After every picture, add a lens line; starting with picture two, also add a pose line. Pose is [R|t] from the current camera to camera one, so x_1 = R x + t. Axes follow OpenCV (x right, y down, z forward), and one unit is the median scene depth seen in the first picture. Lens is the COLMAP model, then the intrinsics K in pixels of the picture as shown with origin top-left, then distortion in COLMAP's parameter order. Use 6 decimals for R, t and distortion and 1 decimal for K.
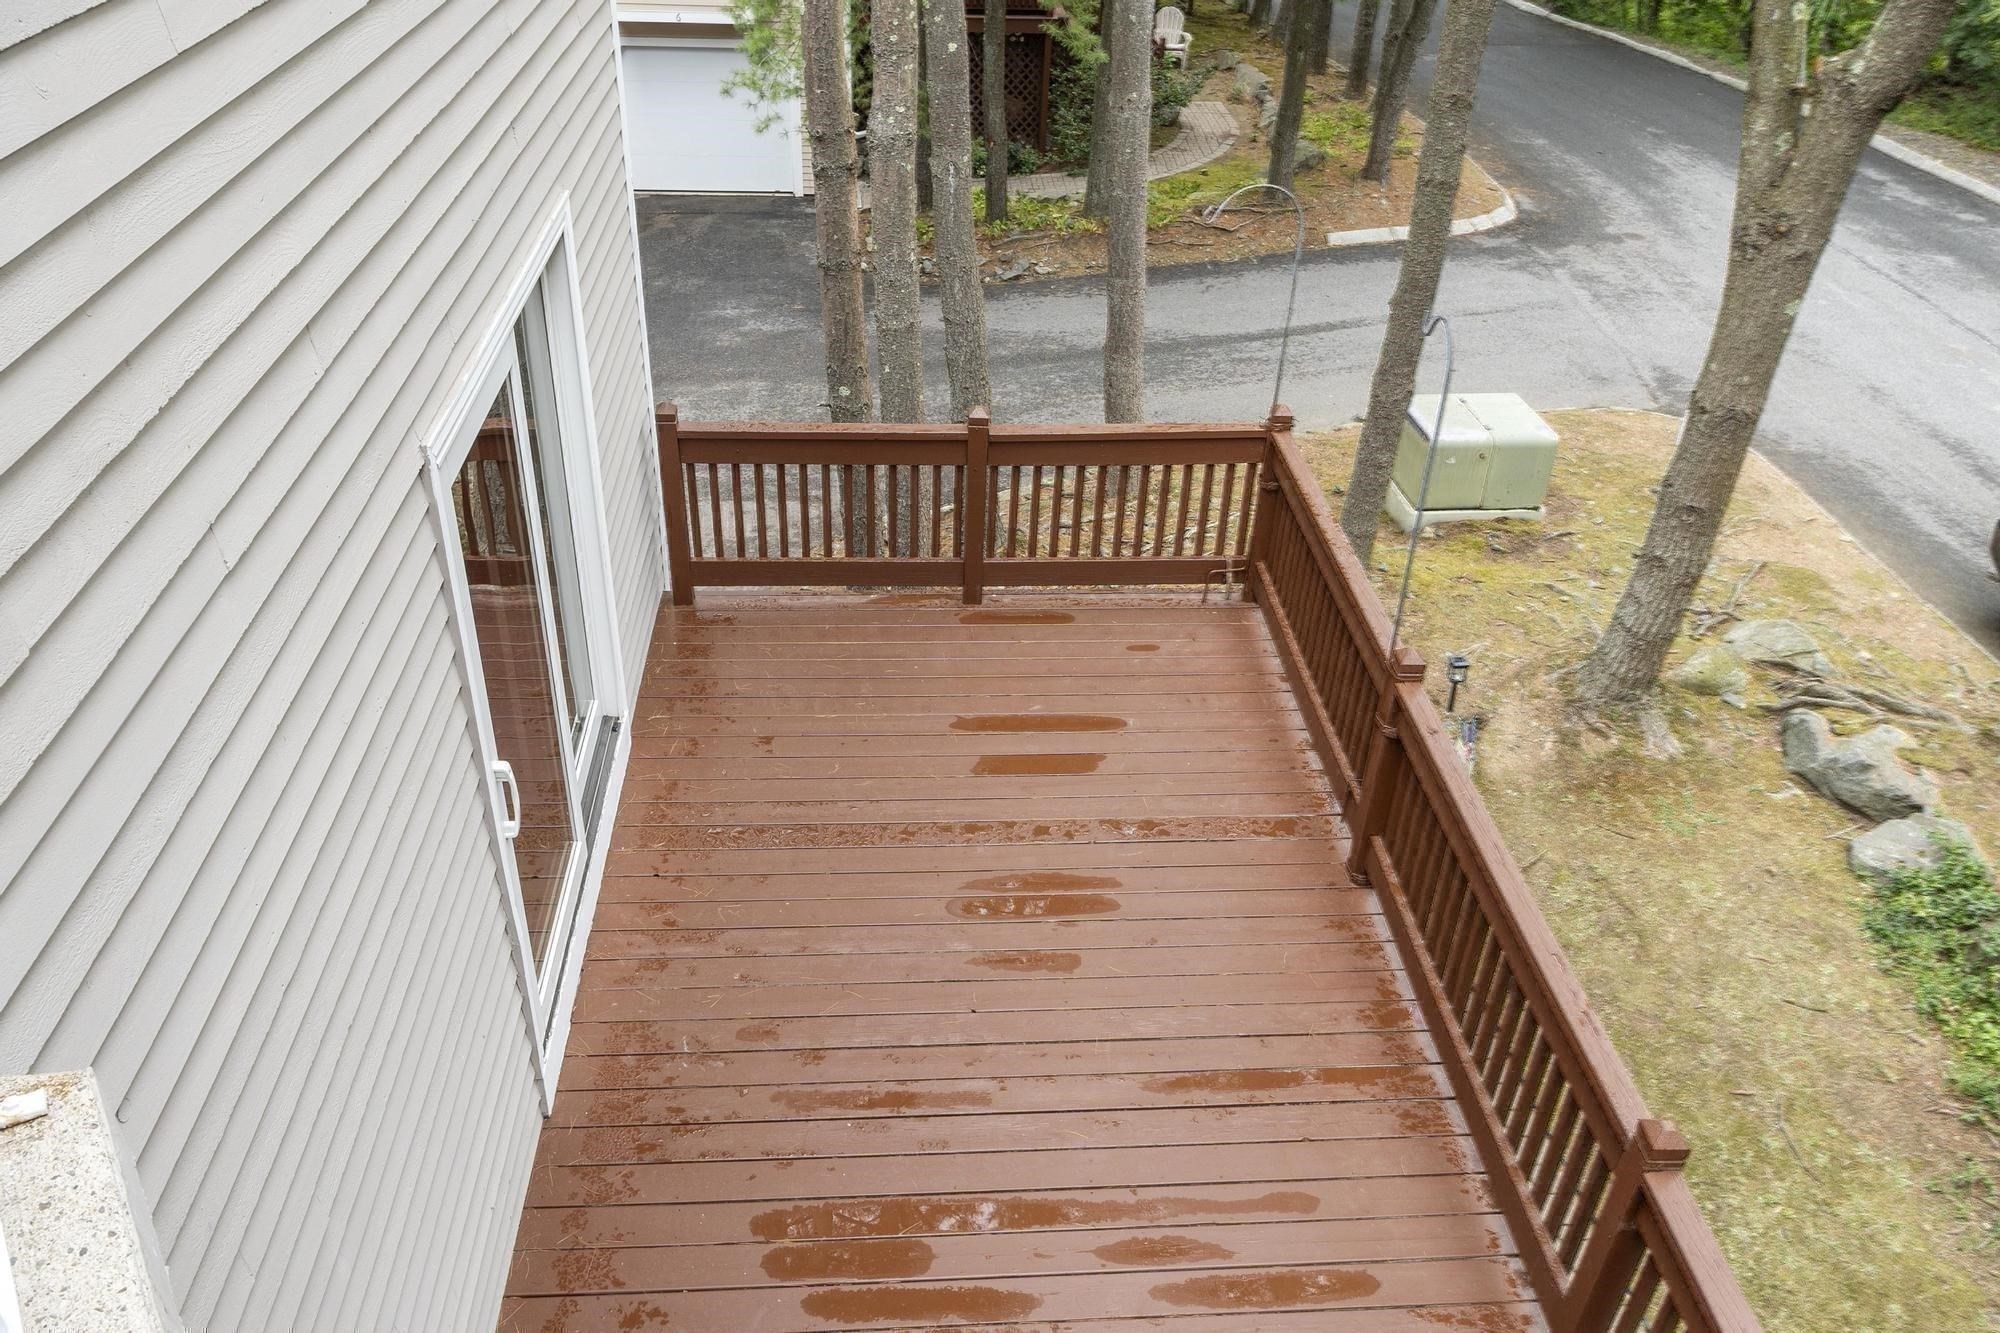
lens RADIAL K [[1492.9, 0, 1000.0], [0, 1492.9, 666.5], [0, 0, 1]] dist [-0.004700, 0.002234]
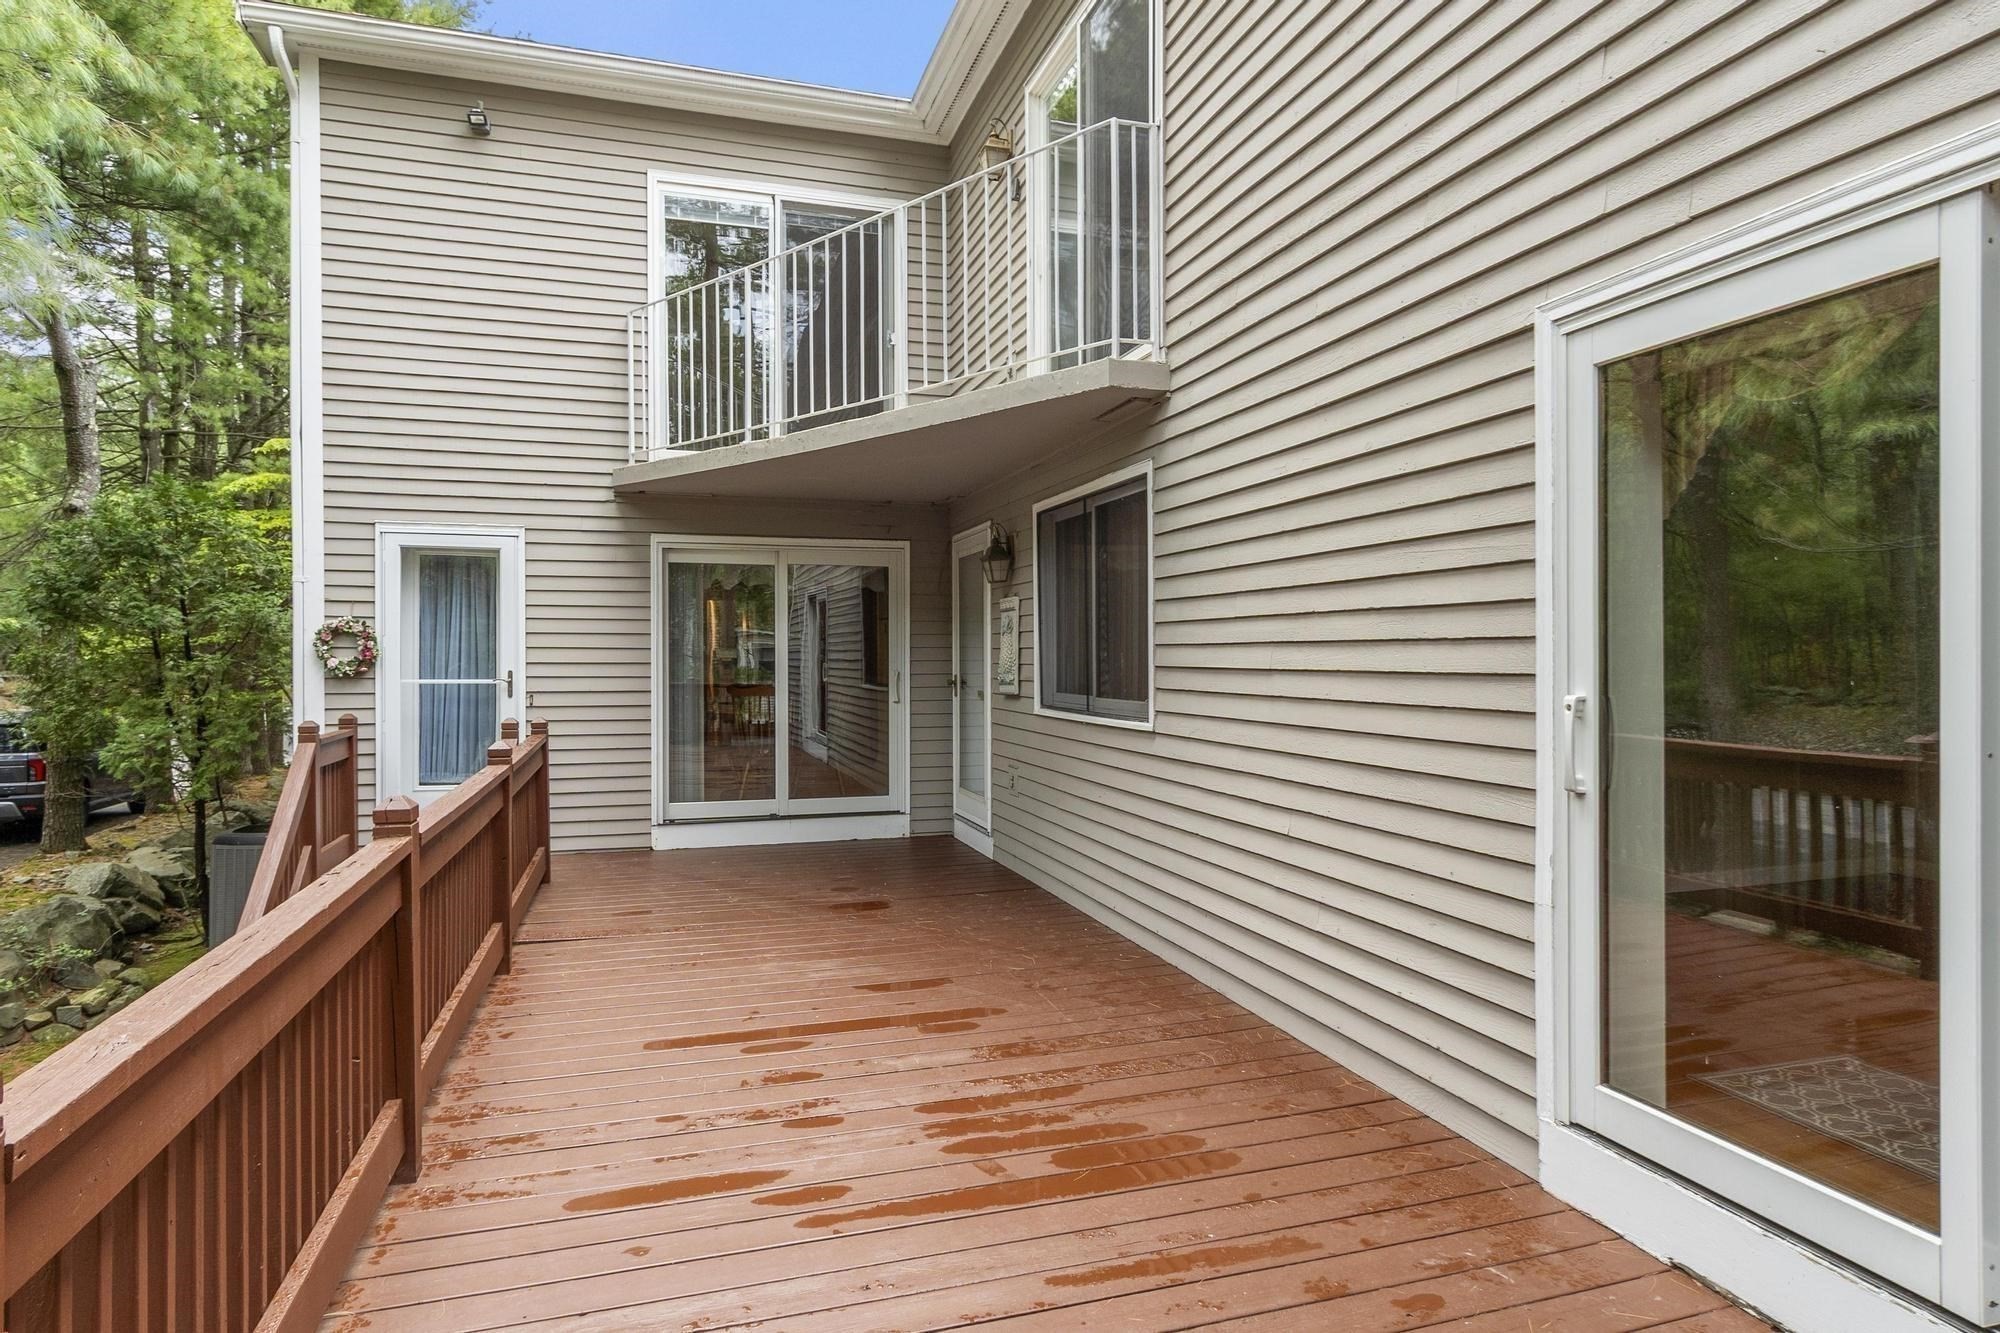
lens RADIAL K [[1081.1, 0, 988.5], [0, 1081.1, 661.4], [0, 0, 1]] dist [0.001260, -0.003073]
pose [[-0.973858, -0.028235, -0.225397, 0.096188], [-0.150552, 0.823249, 0.547354, -0.149847], [0.170103, 0.566978, -0.805978, 0.839859]]
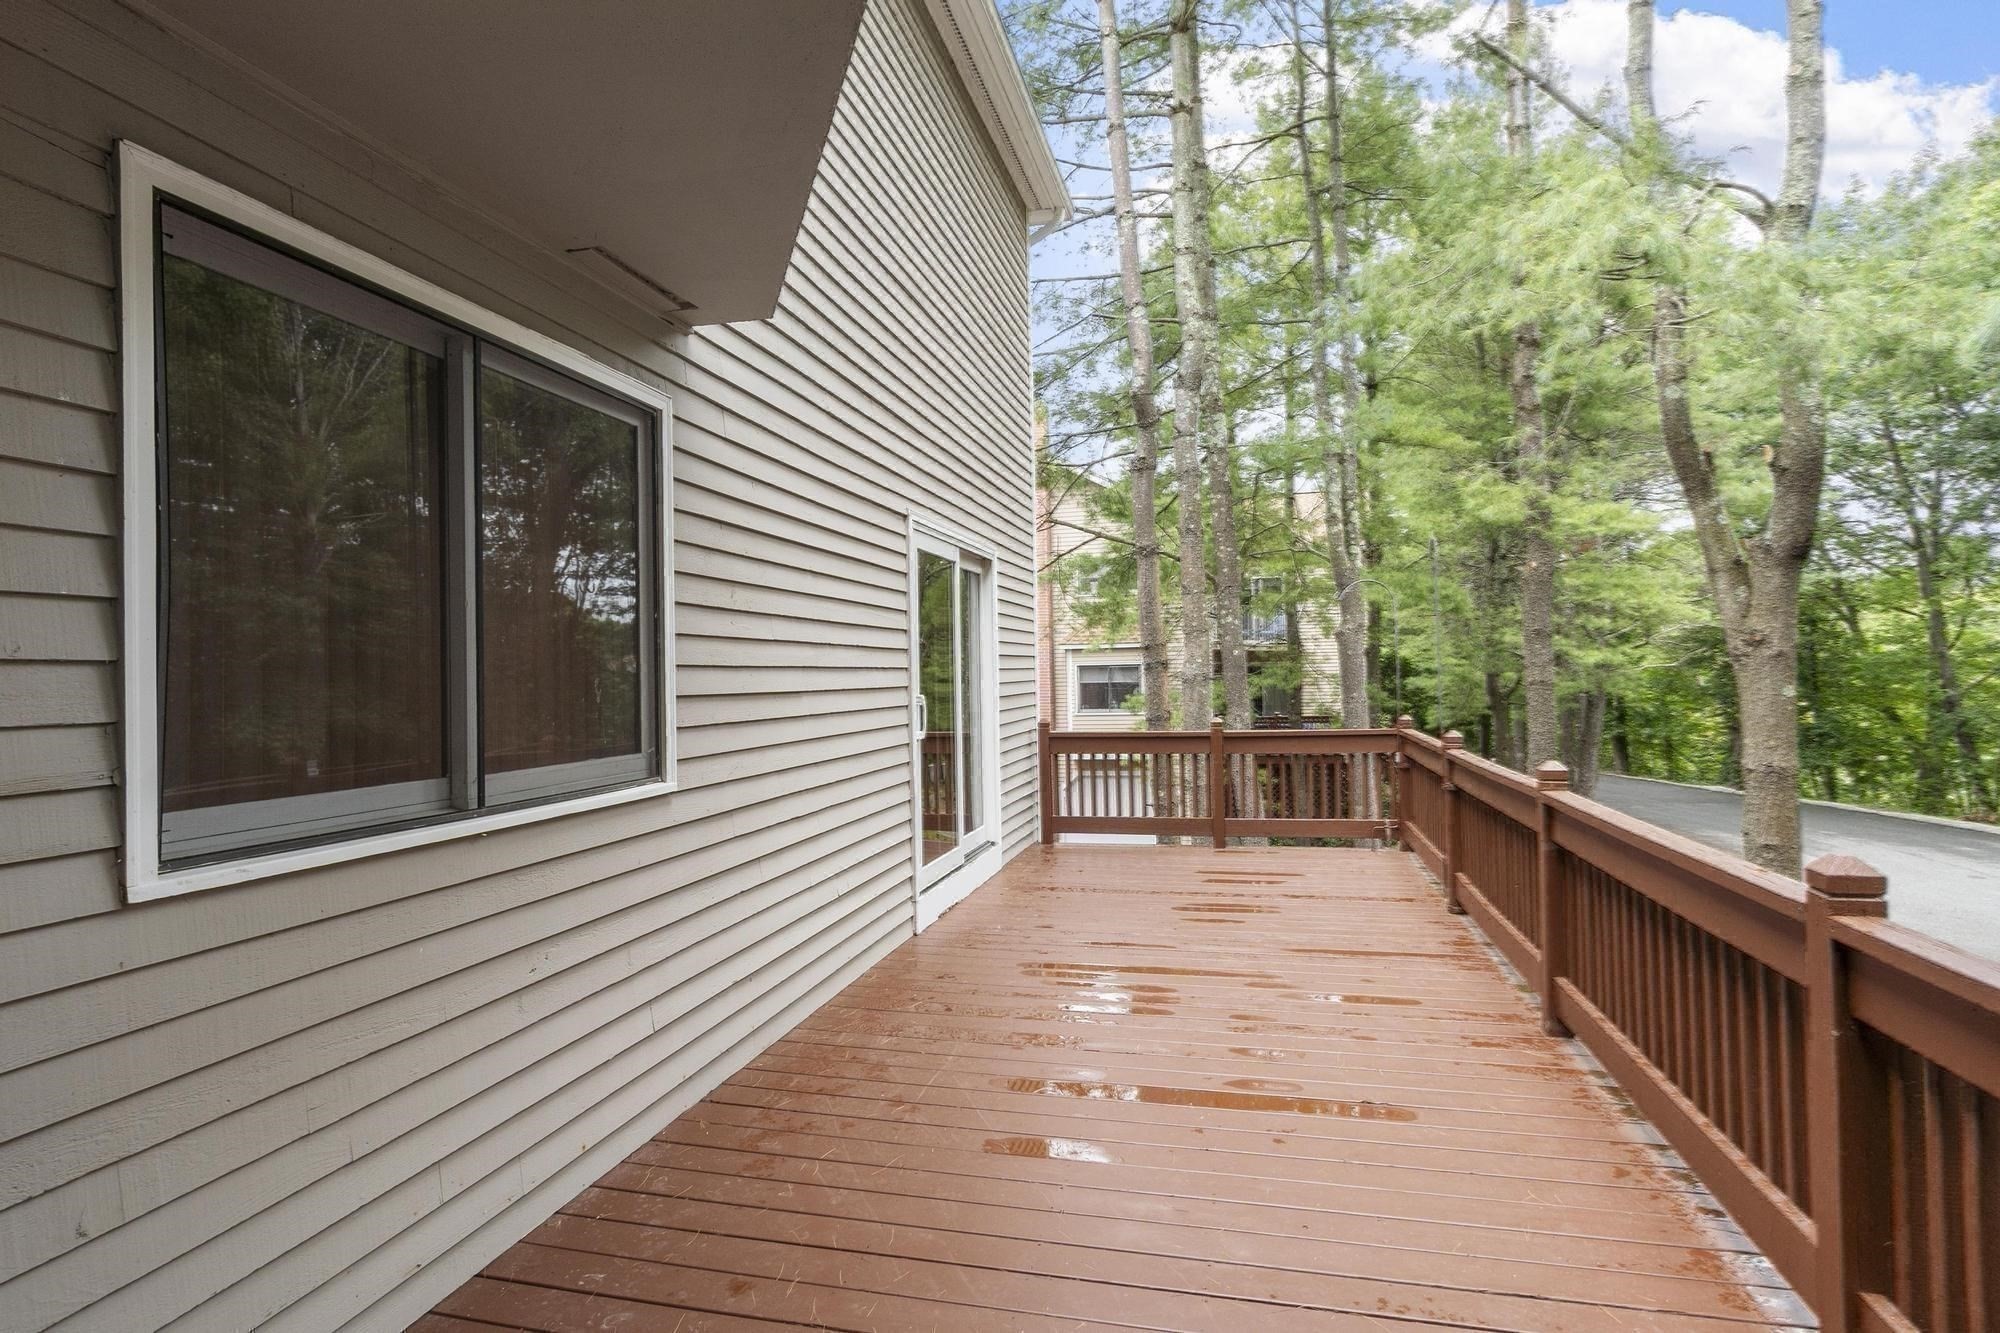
lens RADIAL K [[1026.6, 0, 1000.0], [0, 1026.6, 666.5], [0, 0, 1]] dist [0.002117, 0.000119]
pose [[0.948447, -0.057279, -0.311716, 0.116749], [-0.131590, 0.823584, -0.551719, 0.453090], [0.288326, 0.564295, 0.773589, -0.039796]]
